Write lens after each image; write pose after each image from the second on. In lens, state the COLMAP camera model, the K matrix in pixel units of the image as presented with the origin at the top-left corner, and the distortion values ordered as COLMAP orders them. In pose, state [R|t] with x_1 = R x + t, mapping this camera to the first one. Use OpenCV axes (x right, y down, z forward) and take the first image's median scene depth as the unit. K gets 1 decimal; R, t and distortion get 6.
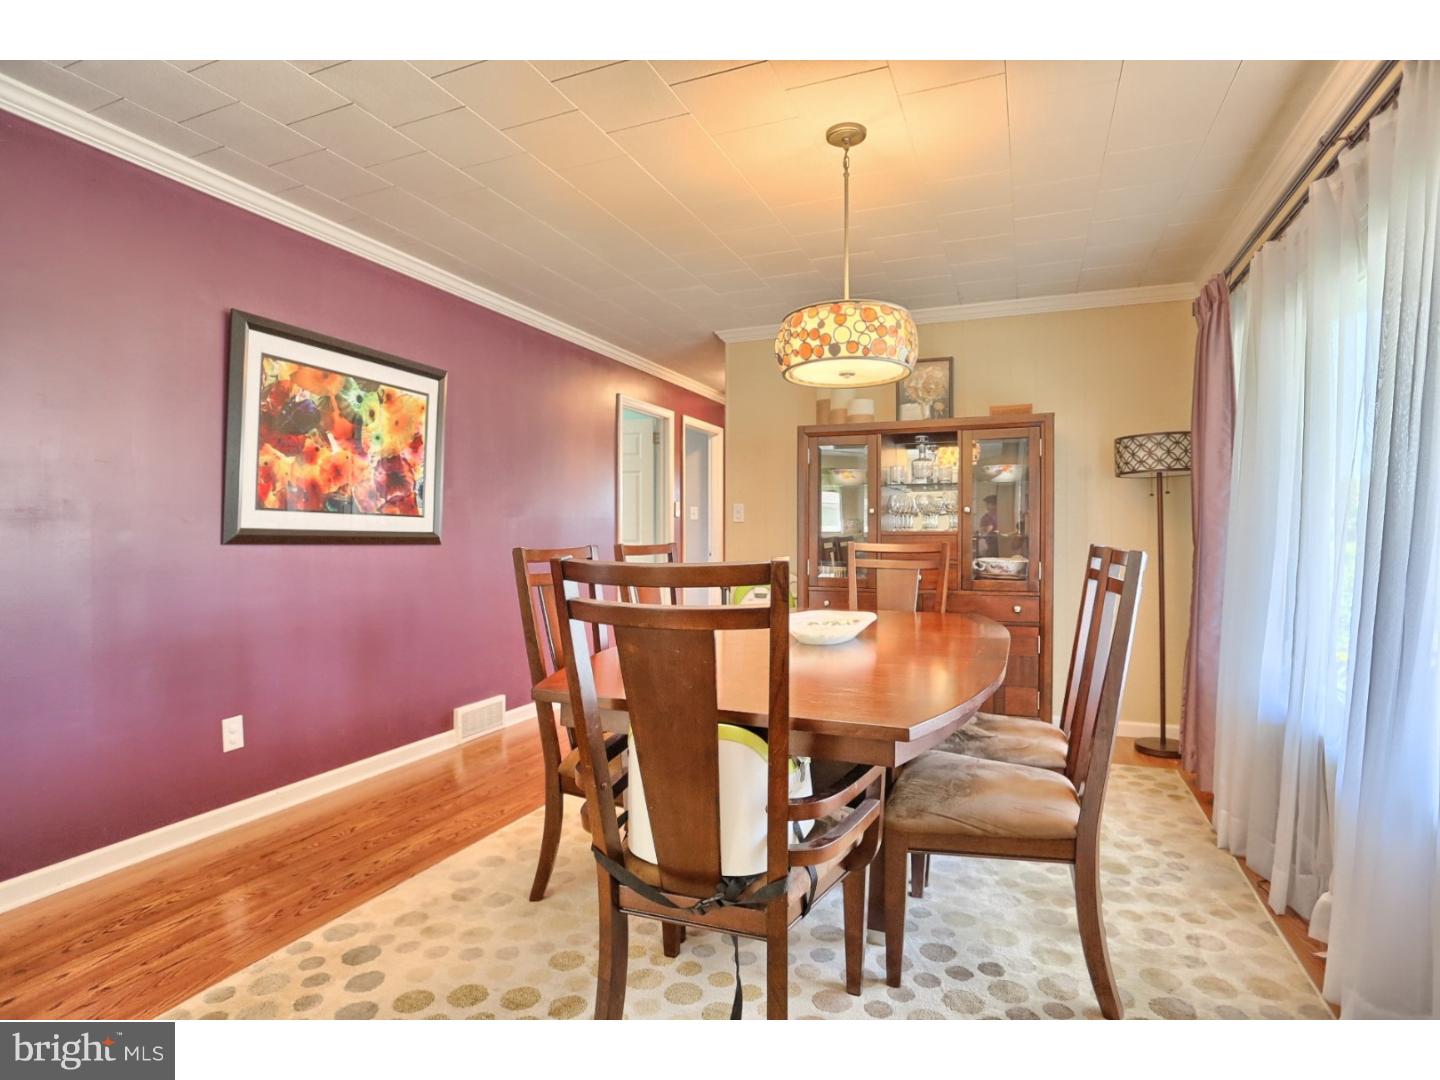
lens RADIAL K [[765.5, 0, 718.3], [0, 765.5, 525.9], [0, 0, 1]] dist [-0.039124, 0.011217]
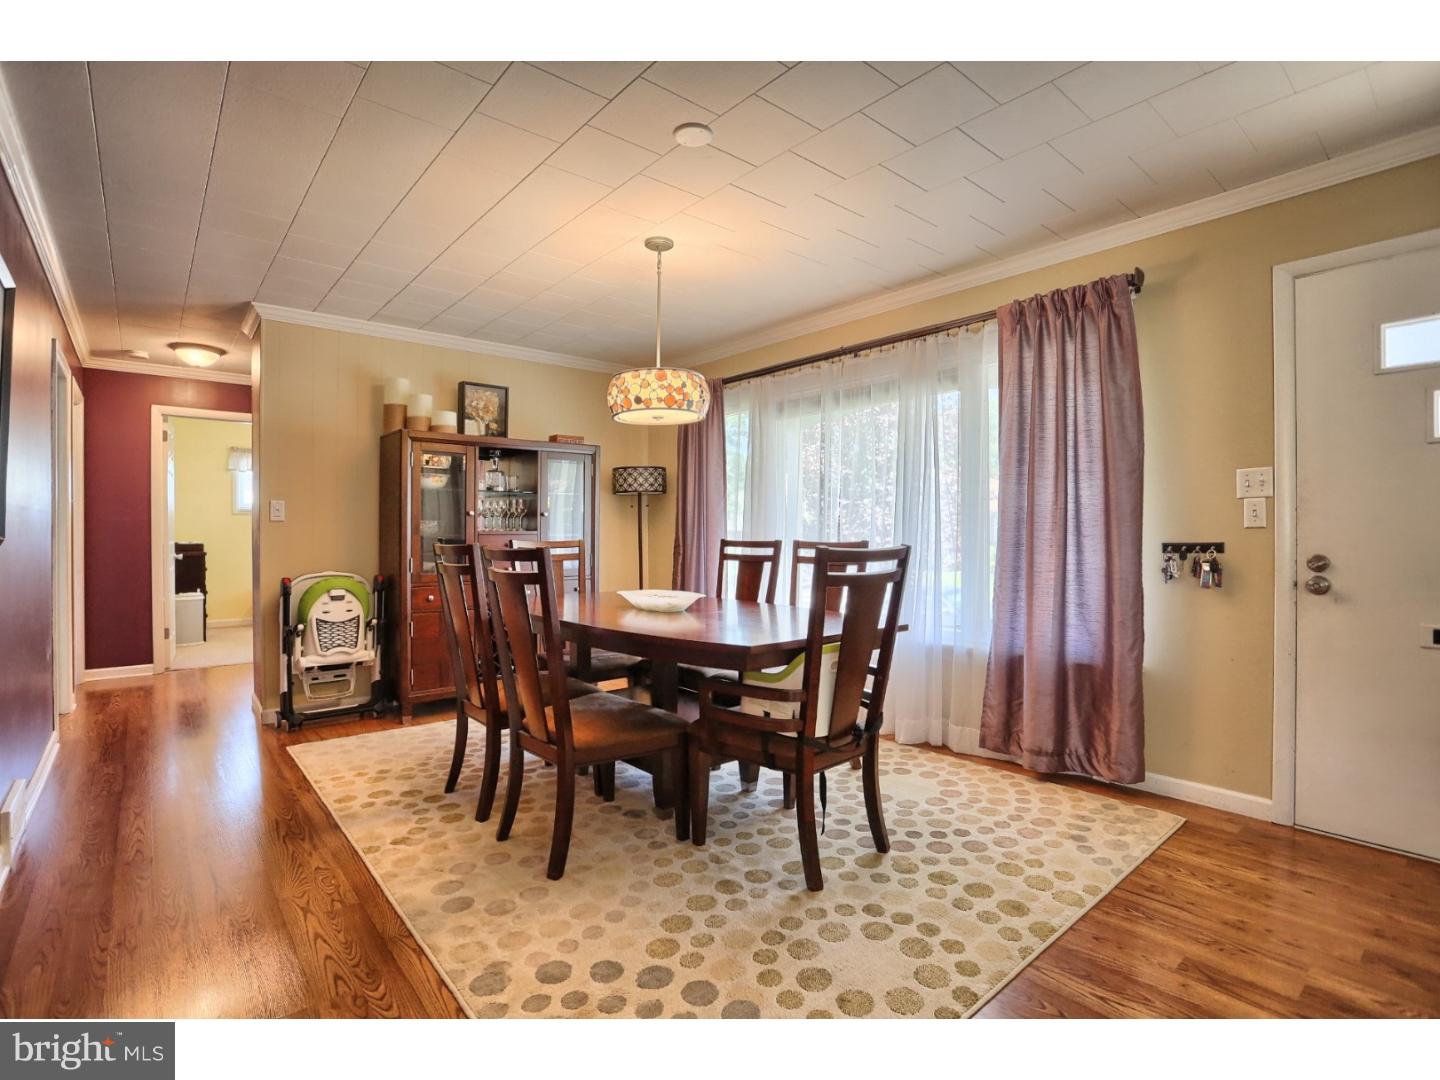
lens RADIAL K [[712.9, 0, 721.9], [0, 712.9, 533.0], [0, 0, 1]] dist [-0.063777, 0.026435]
pose [[0.424251, -0.001219, 0.905544, -0.661445], [-0.008593, 0.999949, 0.005372, 0.001440], [-0.905504, -0.010060, 0.424218, 0.241079]]
